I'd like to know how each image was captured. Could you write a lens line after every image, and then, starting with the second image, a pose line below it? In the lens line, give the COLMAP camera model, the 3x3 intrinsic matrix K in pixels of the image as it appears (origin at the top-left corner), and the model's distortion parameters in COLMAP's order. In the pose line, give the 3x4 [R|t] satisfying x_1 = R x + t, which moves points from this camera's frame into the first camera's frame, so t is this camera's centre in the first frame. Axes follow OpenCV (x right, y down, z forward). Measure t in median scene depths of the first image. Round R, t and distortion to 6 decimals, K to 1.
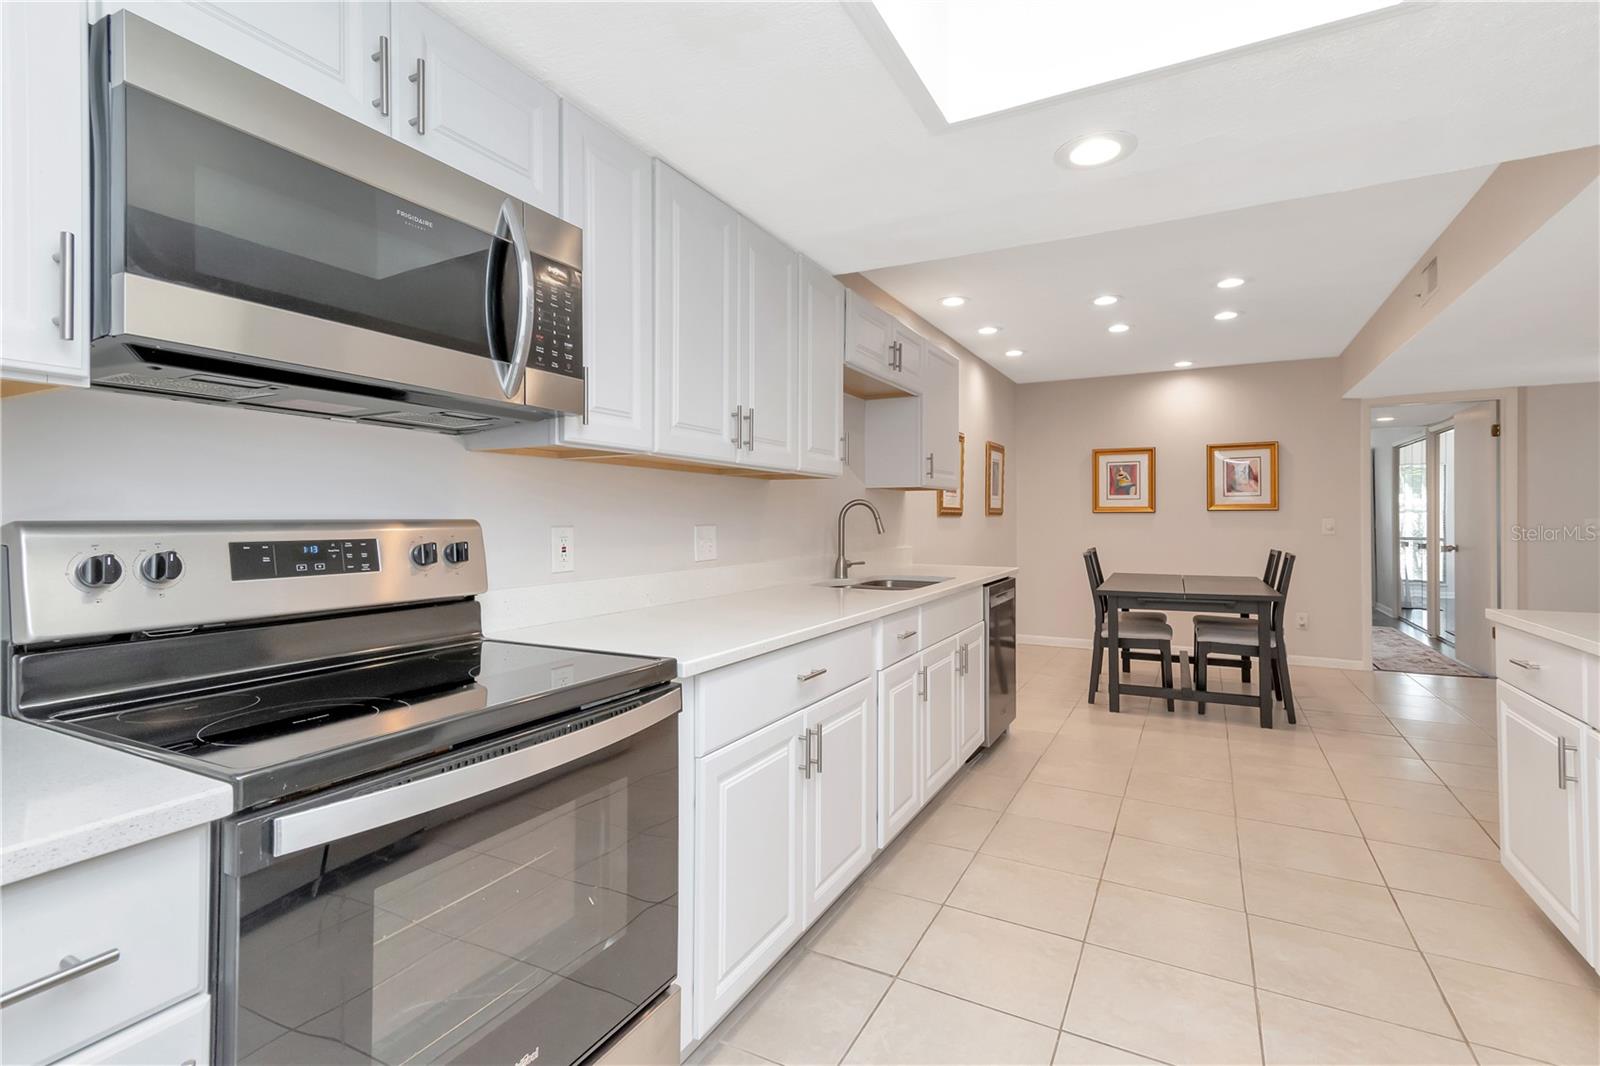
lens RADIAL K [[736.0, 0, 804.9], [0, 736.0, 513.6], [0, 0, 1]] dist [0.030397, -0.010996]
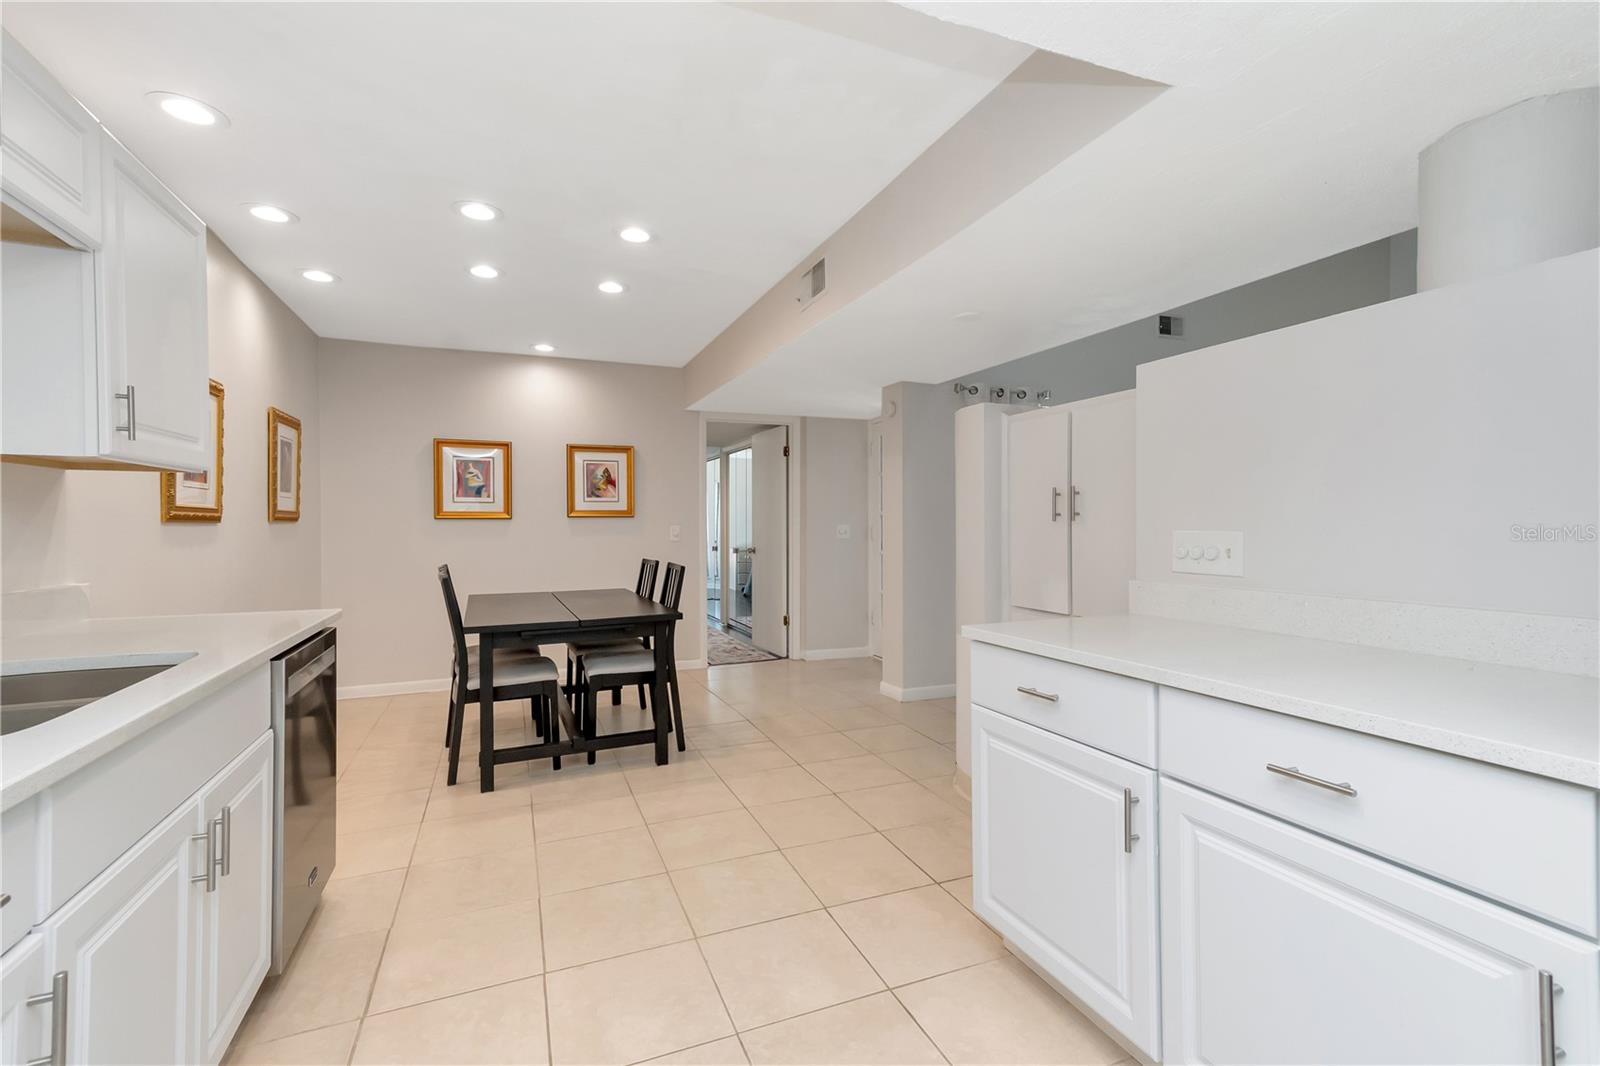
lens RADIAL K [[711.7, 0, 799.0], [0, 711.7, 530.2], [0, 0, 1]] dist [0.027102, 0.000089]
pose [[0.637183, -0.007730, 0.770674, 0.056390], [-0.001527, 0.999935, 0.011292, 0.002269], [-0.770711, -0.008371, 0.637130, 0.250508]]
